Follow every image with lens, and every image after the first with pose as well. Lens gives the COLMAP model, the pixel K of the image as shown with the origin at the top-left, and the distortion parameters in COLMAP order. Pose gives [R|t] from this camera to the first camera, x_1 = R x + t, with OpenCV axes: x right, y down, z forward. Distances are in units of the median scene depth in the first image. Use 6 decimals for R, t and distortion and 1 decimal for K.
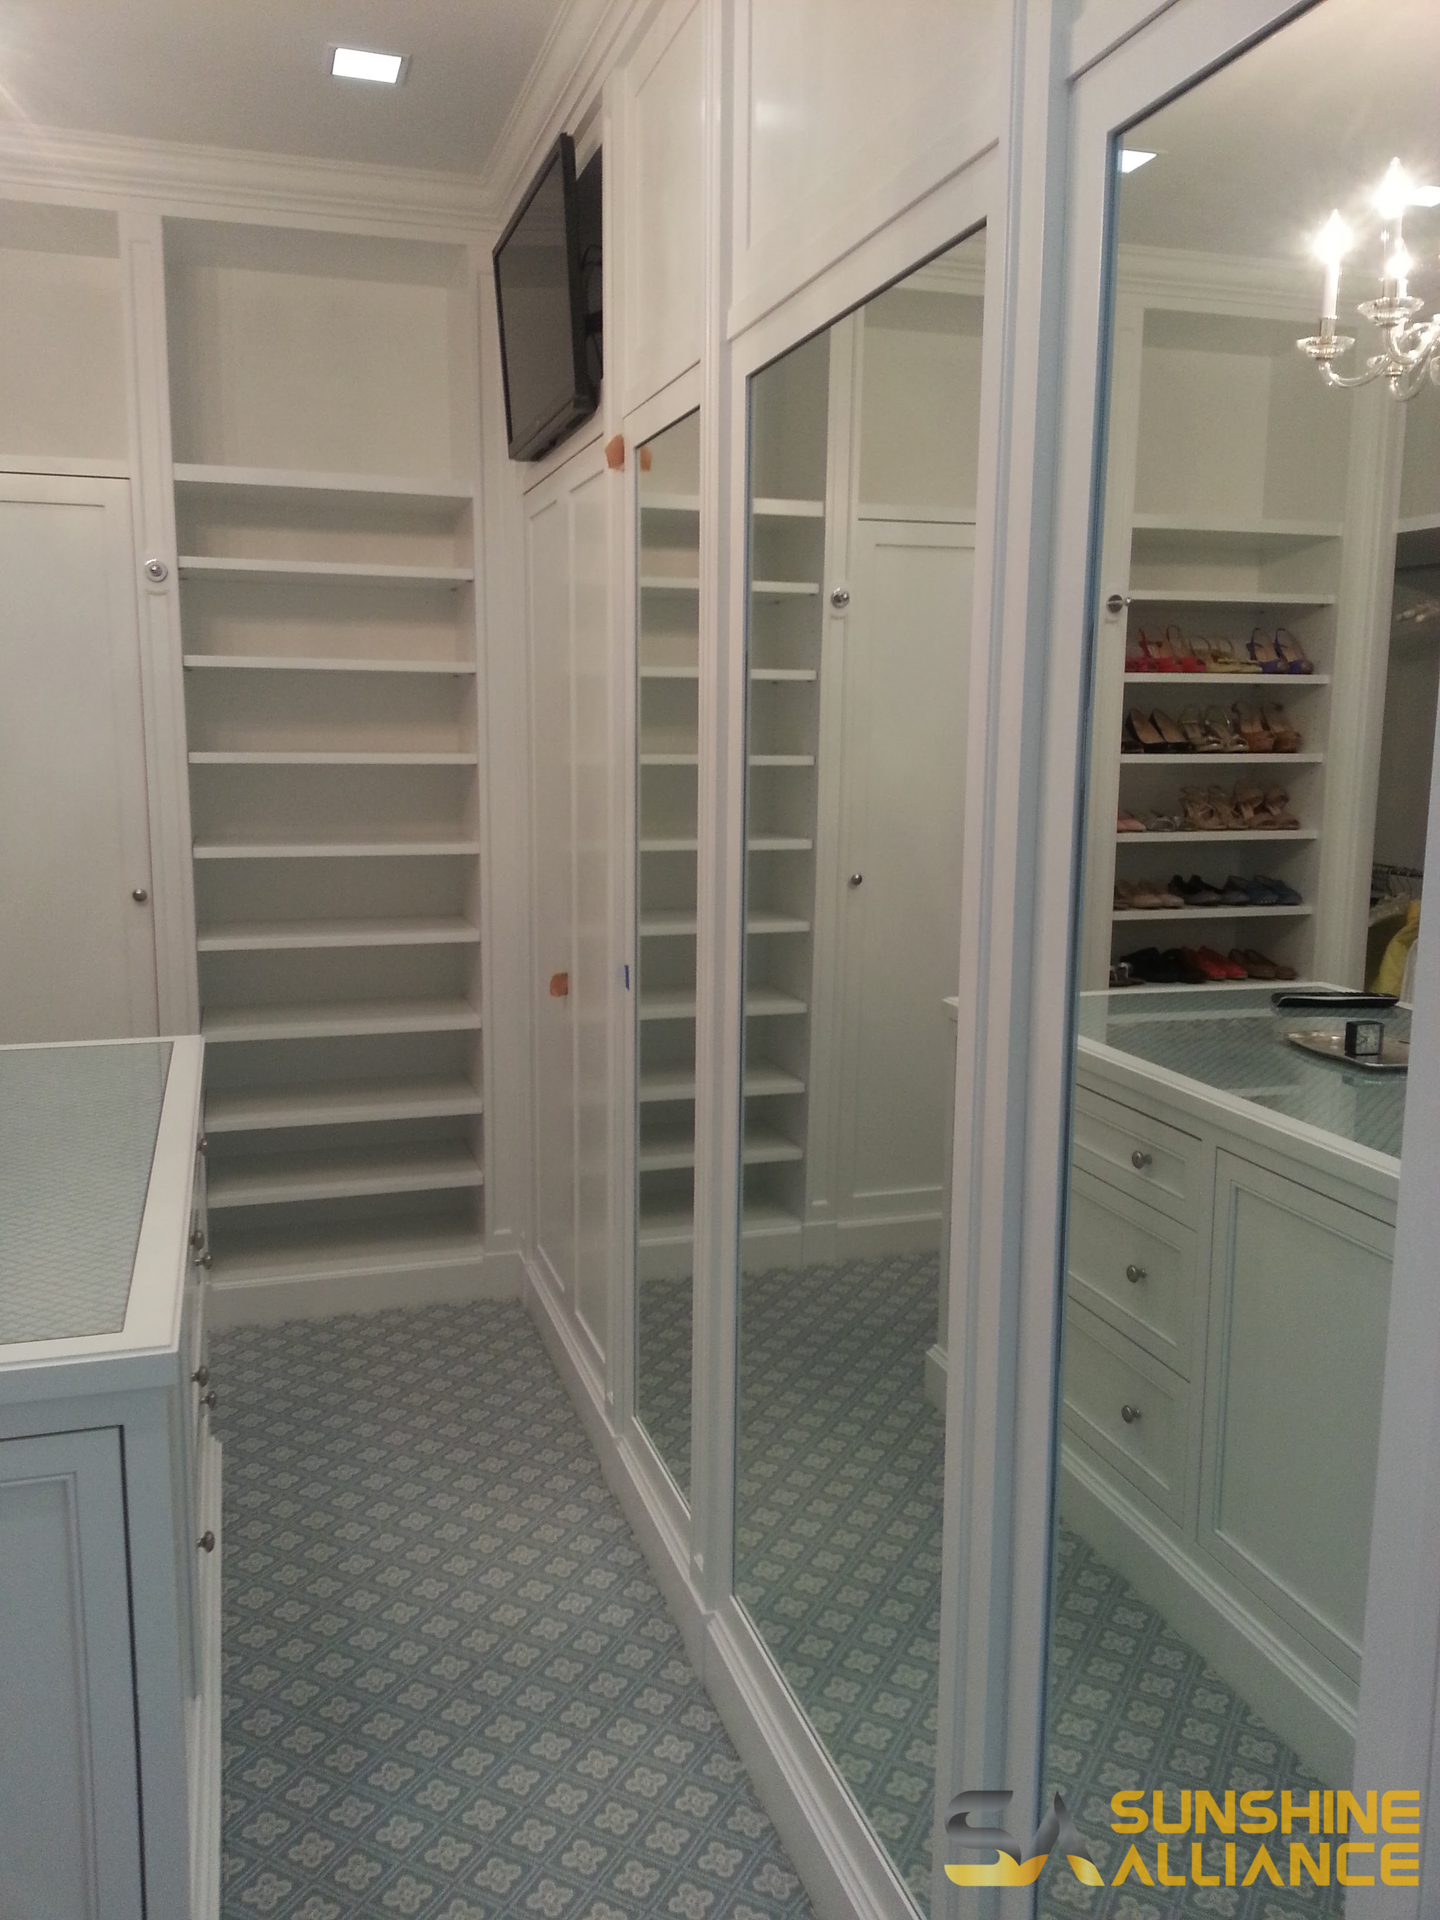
lens RADIAL K [[1560.9, 0, 714.3], [0, 1560.9, 958.7], [0, 0, 1]] dist [0.132490, -0.210212]
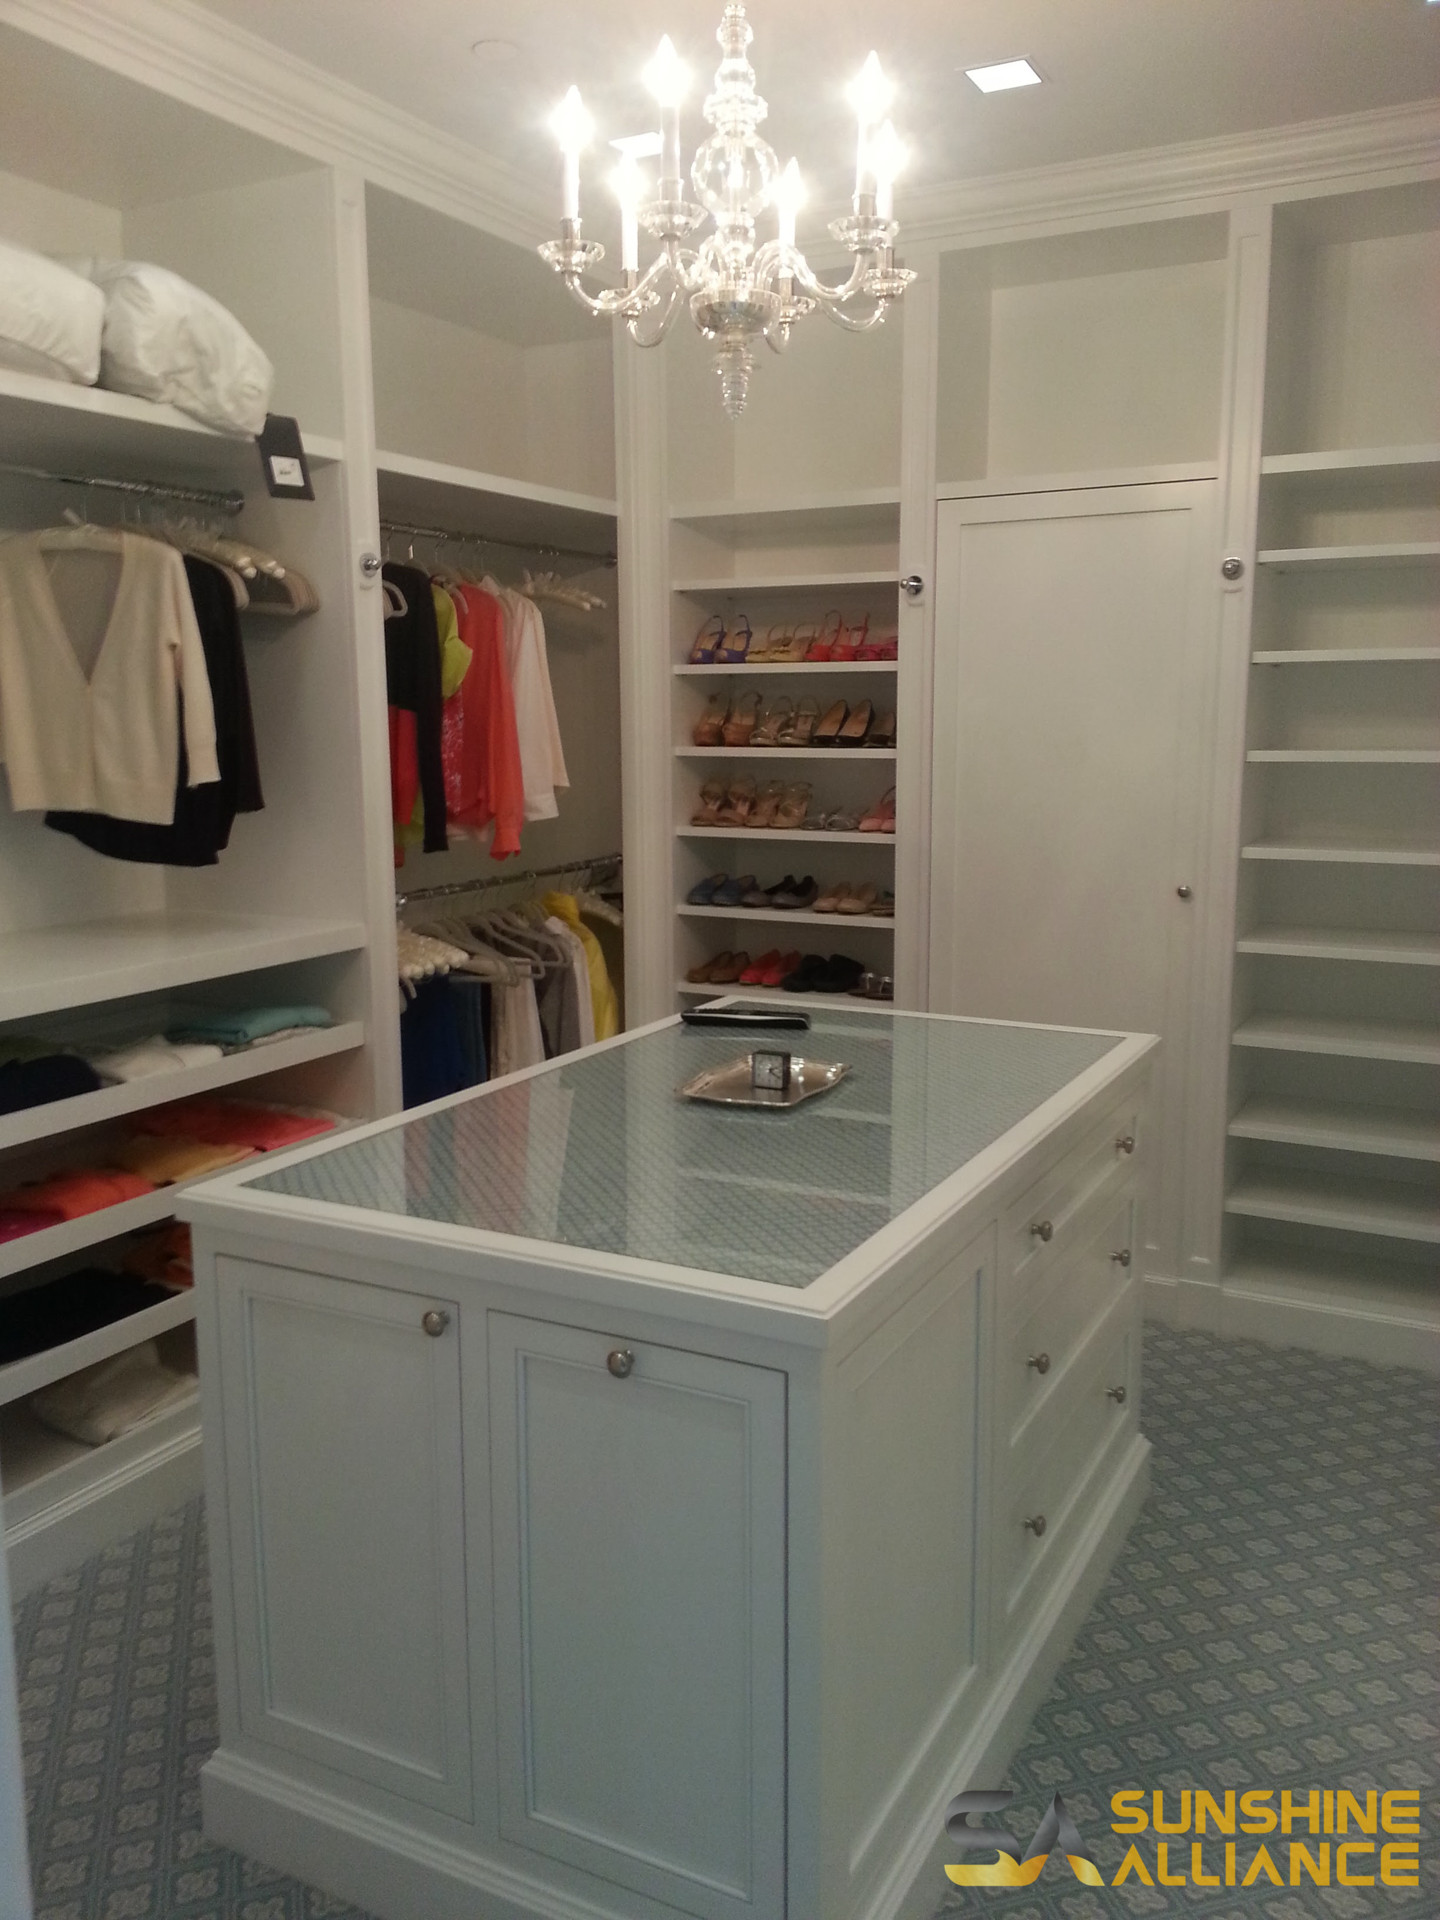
lens RADIAL K [[1546.9, 0, 724.7], [0, 1546.9, 958.2], [0, 0, 1]] dist [0.140649, -0.231895]
pose [[0.707431, 0.103031, -0.699233, 0.139127], [-0.098185, 0.994051, 0.047136, -0.016373], [0.699930, 0.035309, 0.713338, 0.081814]]
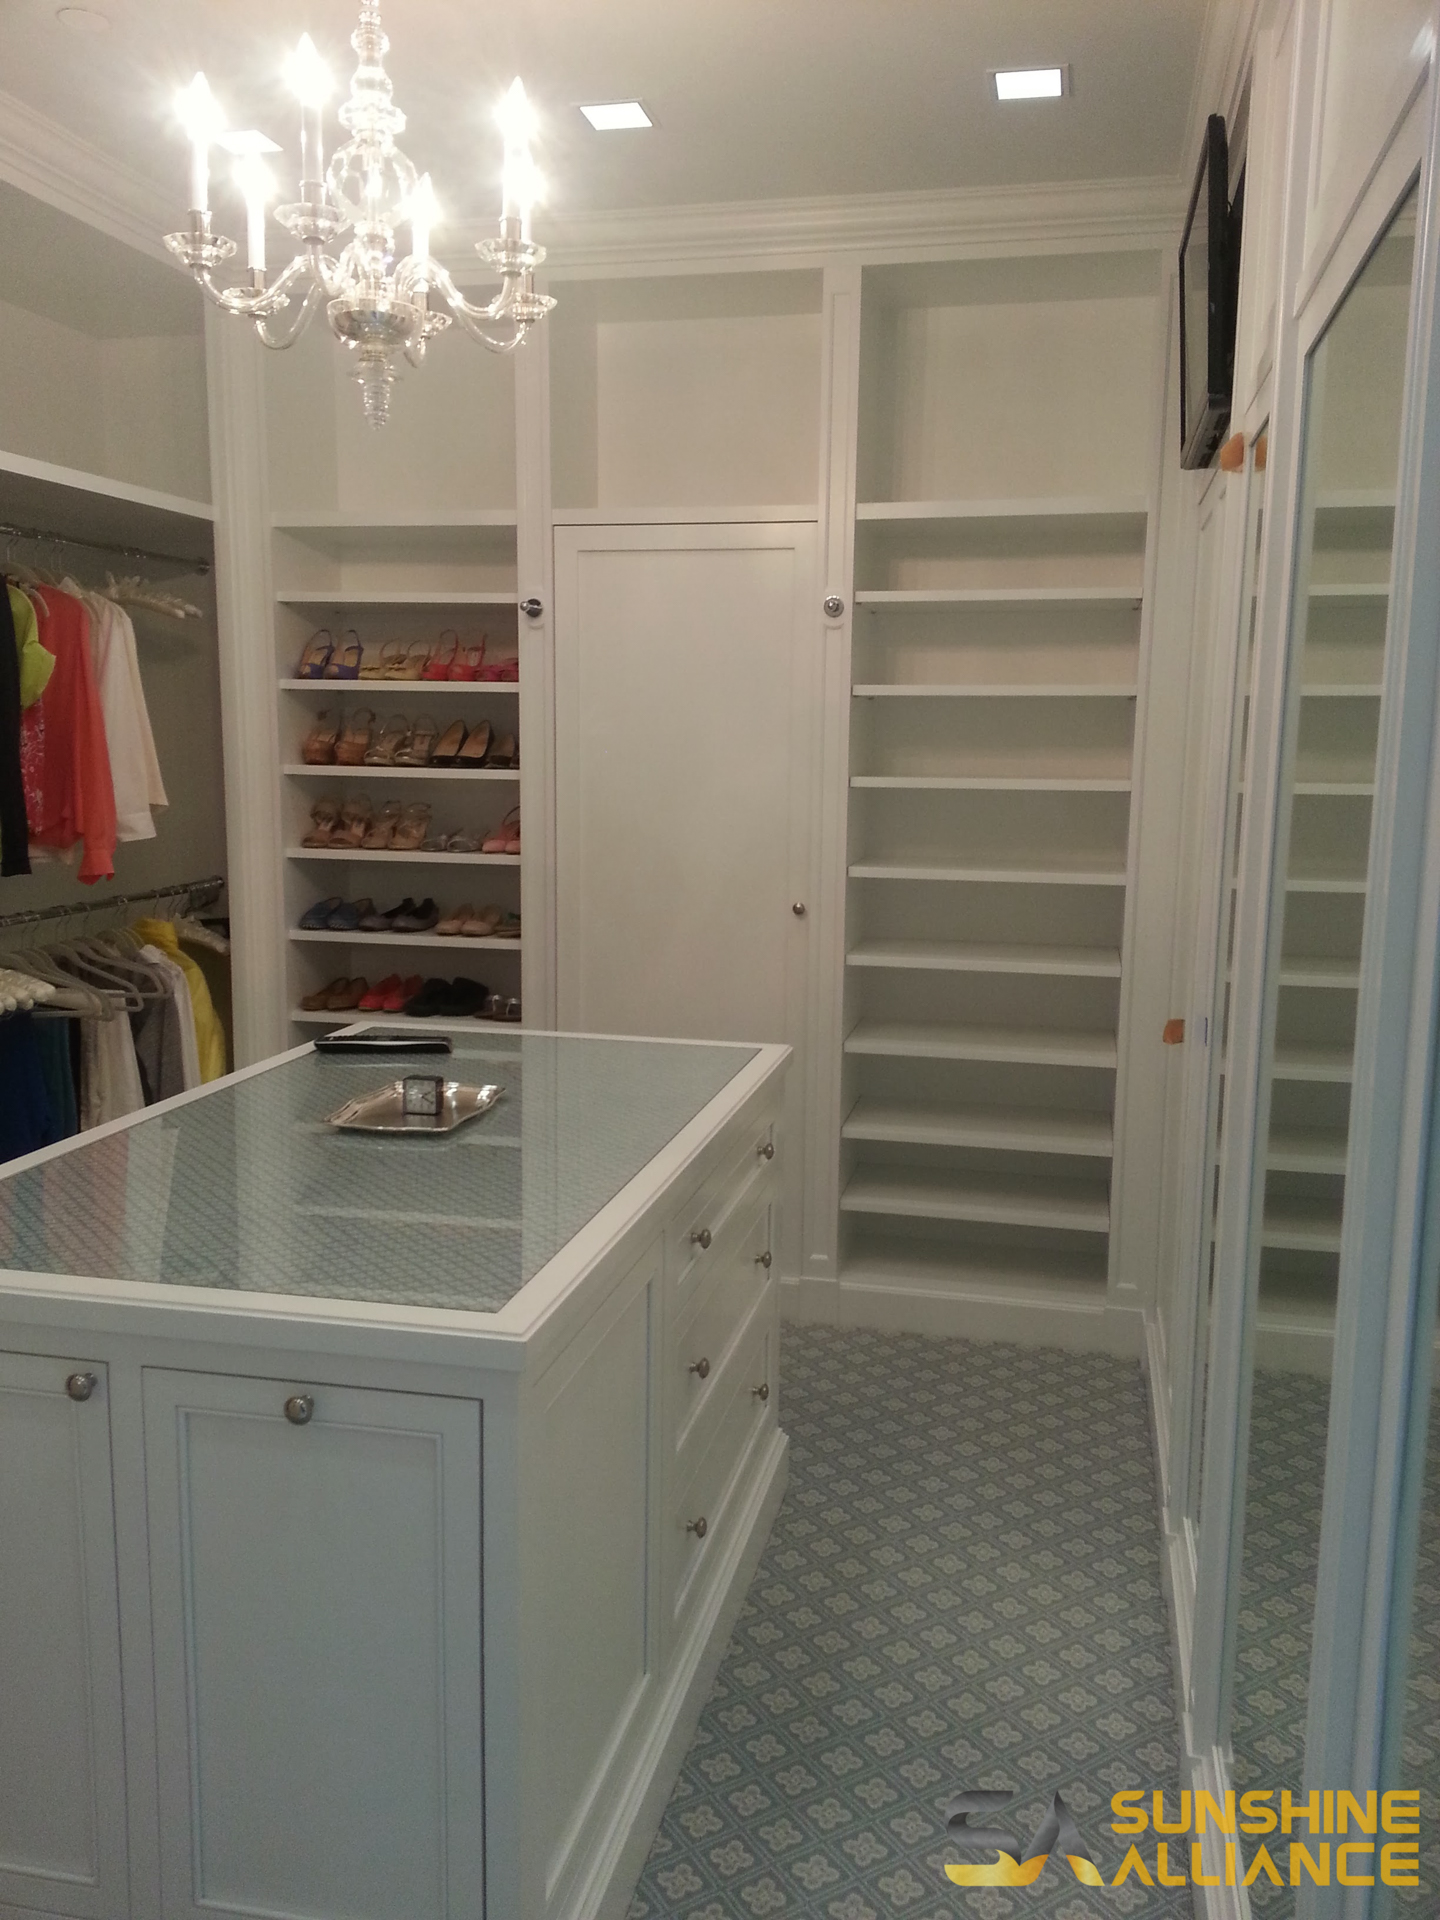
lens RADIAL K [[1546.9, 0, 724.7], [0, 1546.9, 958.2], [0, 0, 1]] dist [0.140649, -0.231895]
pose [[0.867467, 0.075366, -0.491753, 0.117062], [-0.081725, 0.996618, 0.008575, -0.012103], [0.490736, 0.032750, 0.870692, 0.062316]]
